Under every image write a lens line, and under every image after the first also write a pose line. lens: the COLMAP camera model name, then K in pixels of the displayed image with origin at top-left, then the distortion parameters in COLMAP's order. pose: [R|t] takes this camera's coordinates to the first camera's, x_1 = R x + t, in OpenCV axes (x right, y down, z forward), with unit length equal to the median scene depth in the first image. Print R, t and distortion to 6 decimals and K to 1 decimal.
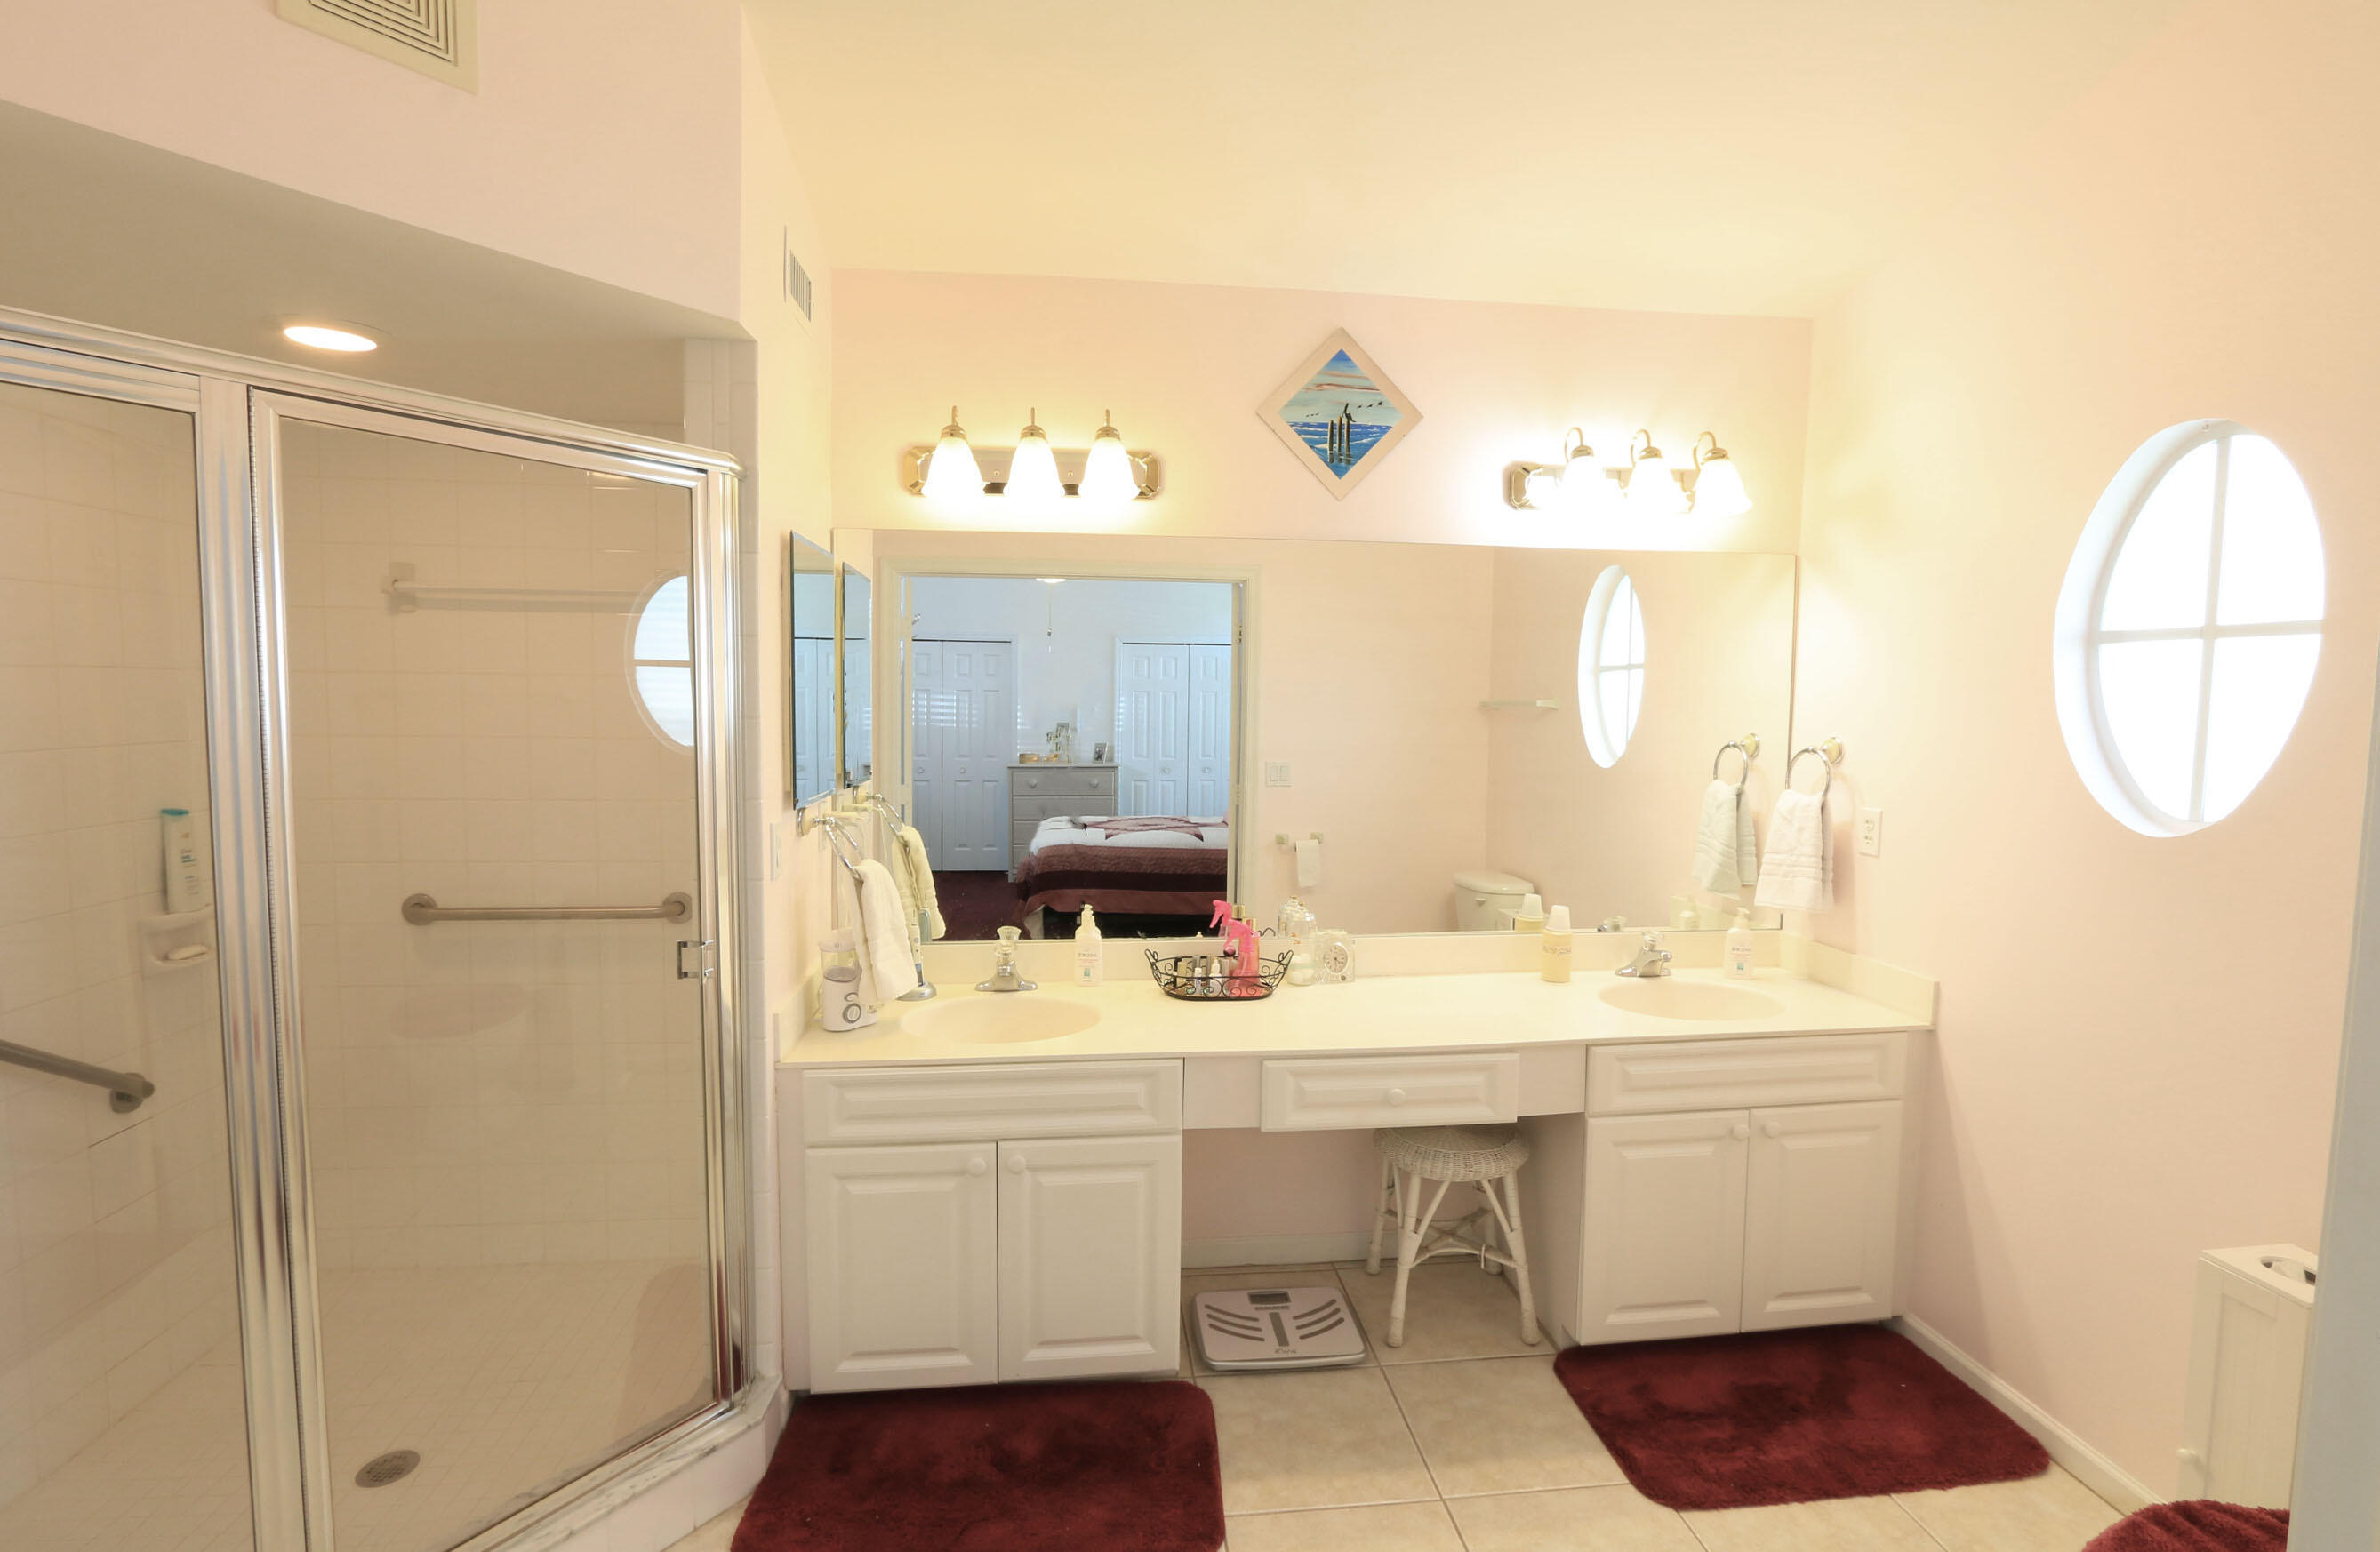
lens RADIAL K [[1108.4, 0, 1190.0], [0, 1108.4, 776.0], [0, 0, 1]] dist [-0.001550, 0.000319]
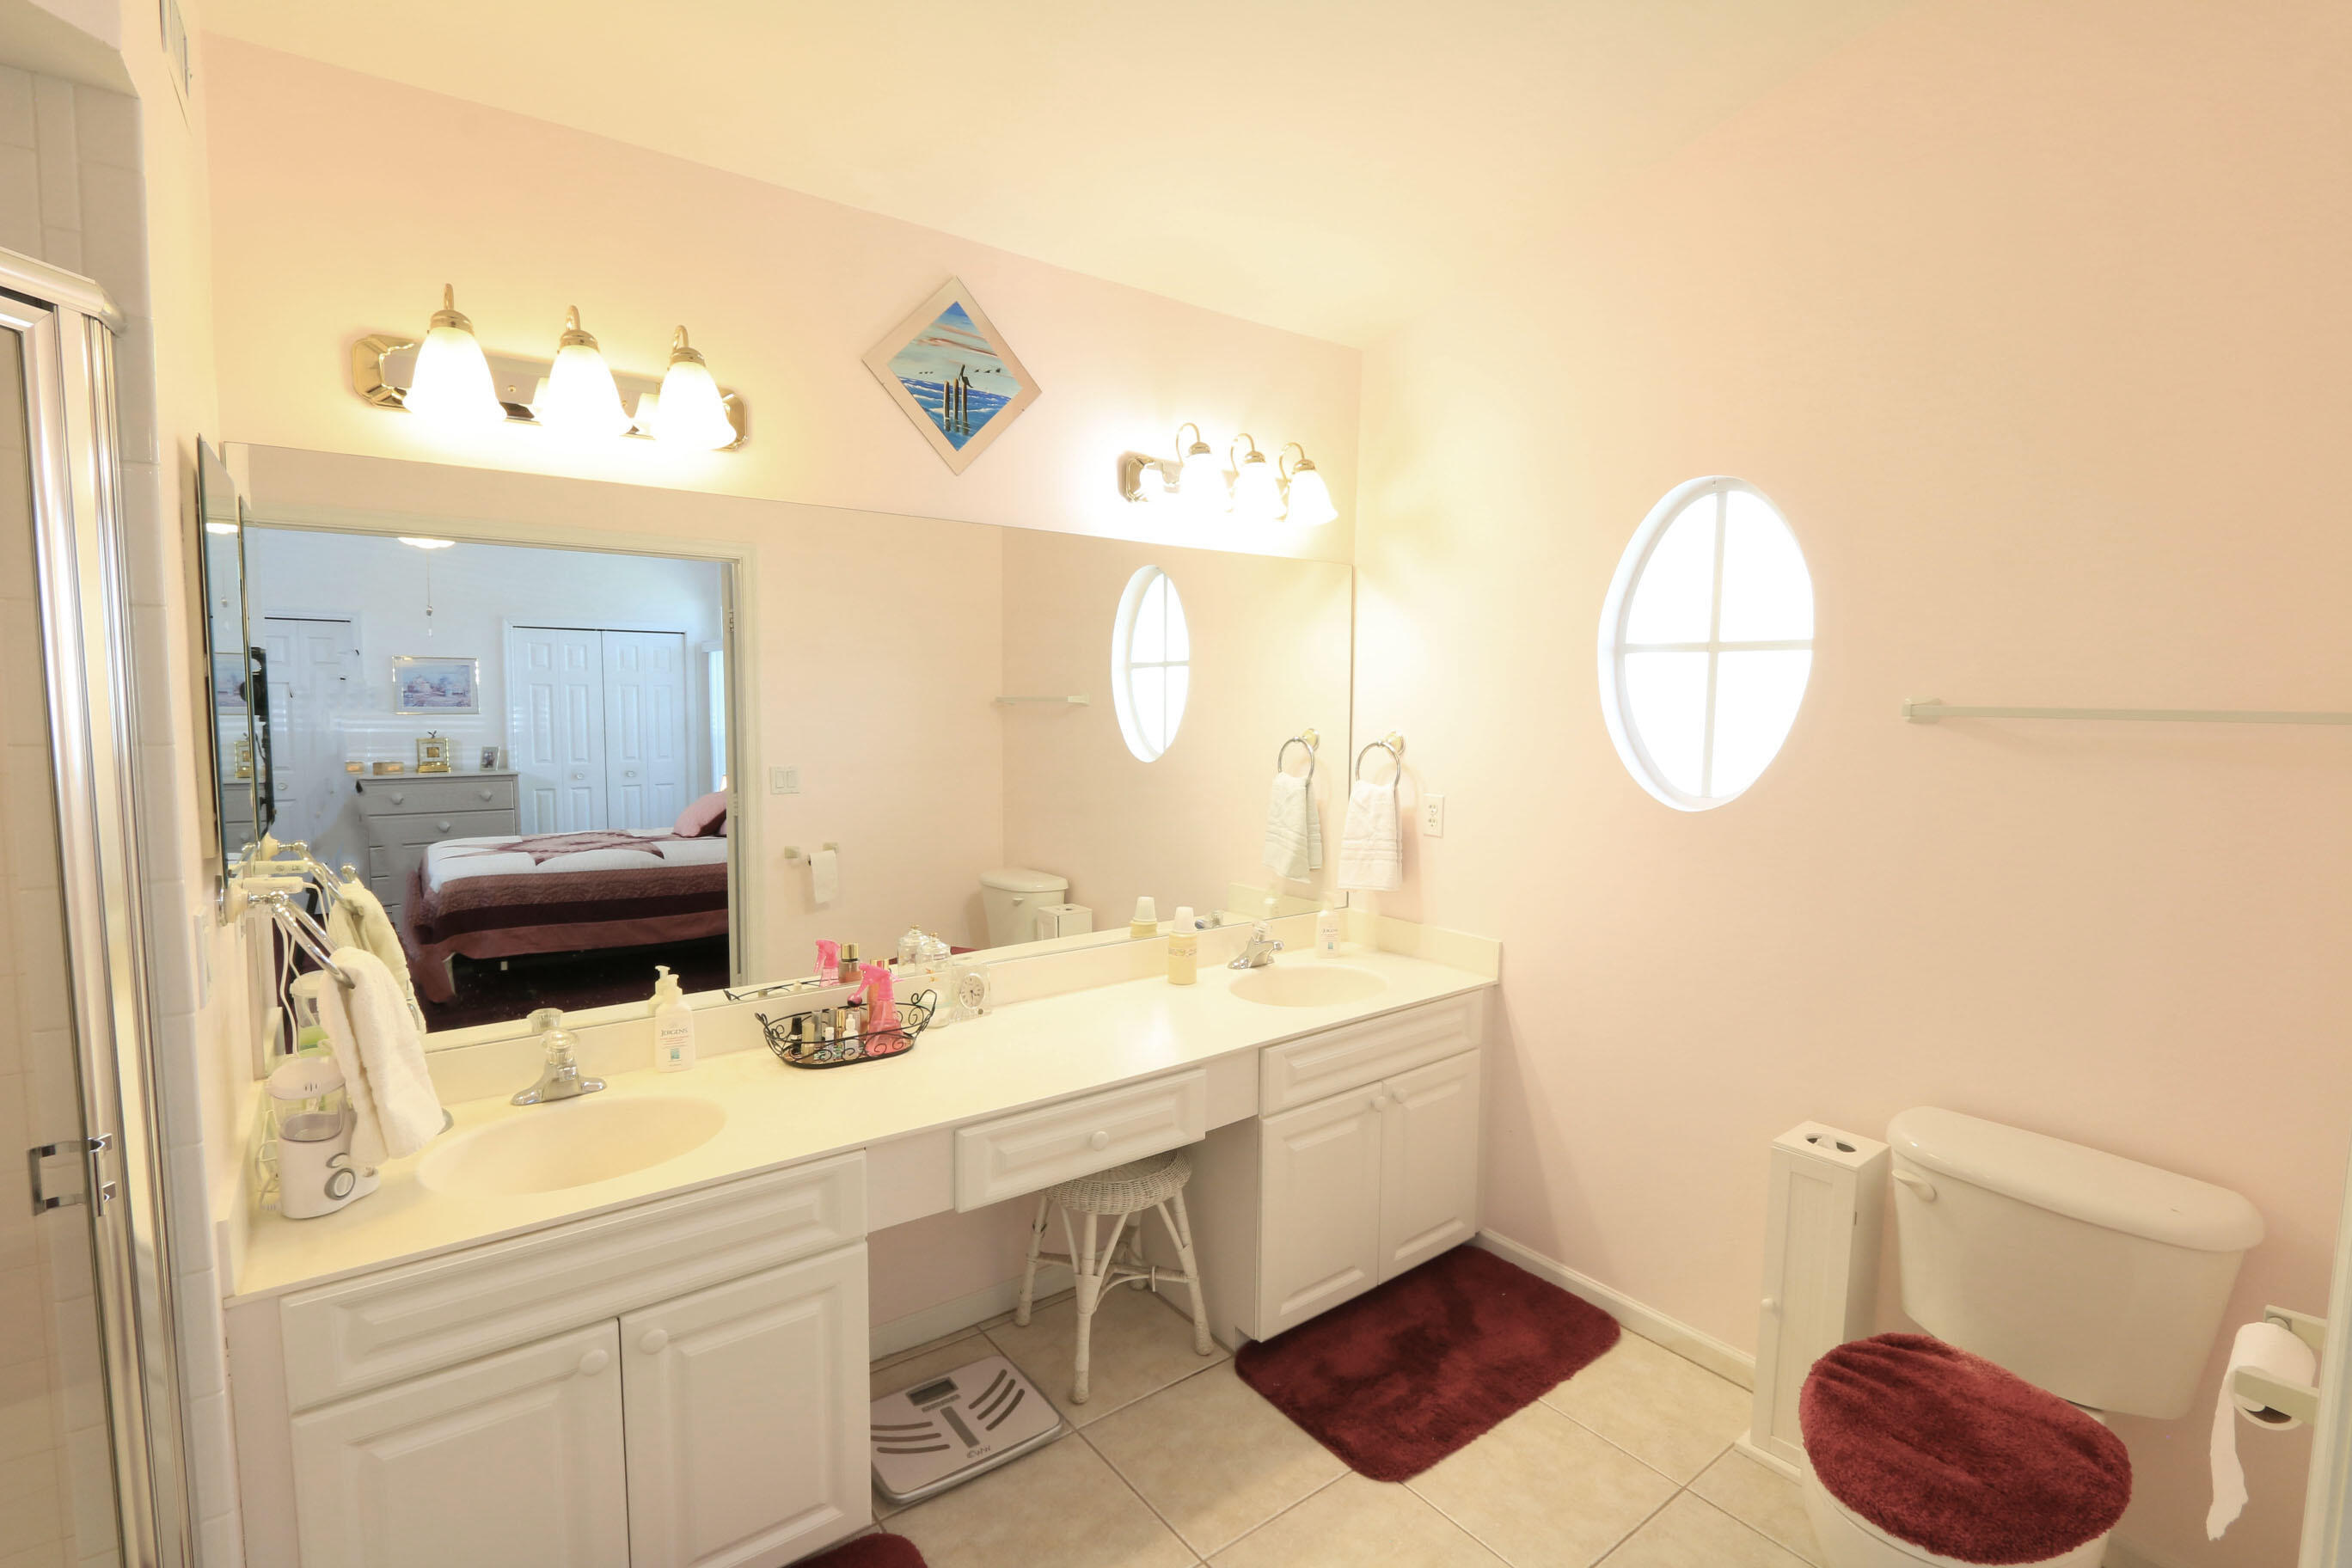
lens RADIAL K [[1083.6, 0, 1176.0], [0, 1083.6, 784.0], [0, 0, 1]] dist [-0.017966, 0.010968]
pose [[0.863249, -0.044606, 0.502804, -0.172231], [0.035713, 0.998989, 0.027311, -0.021659], [-0.503514, -0.005620, 0.863969, 0.181644]]
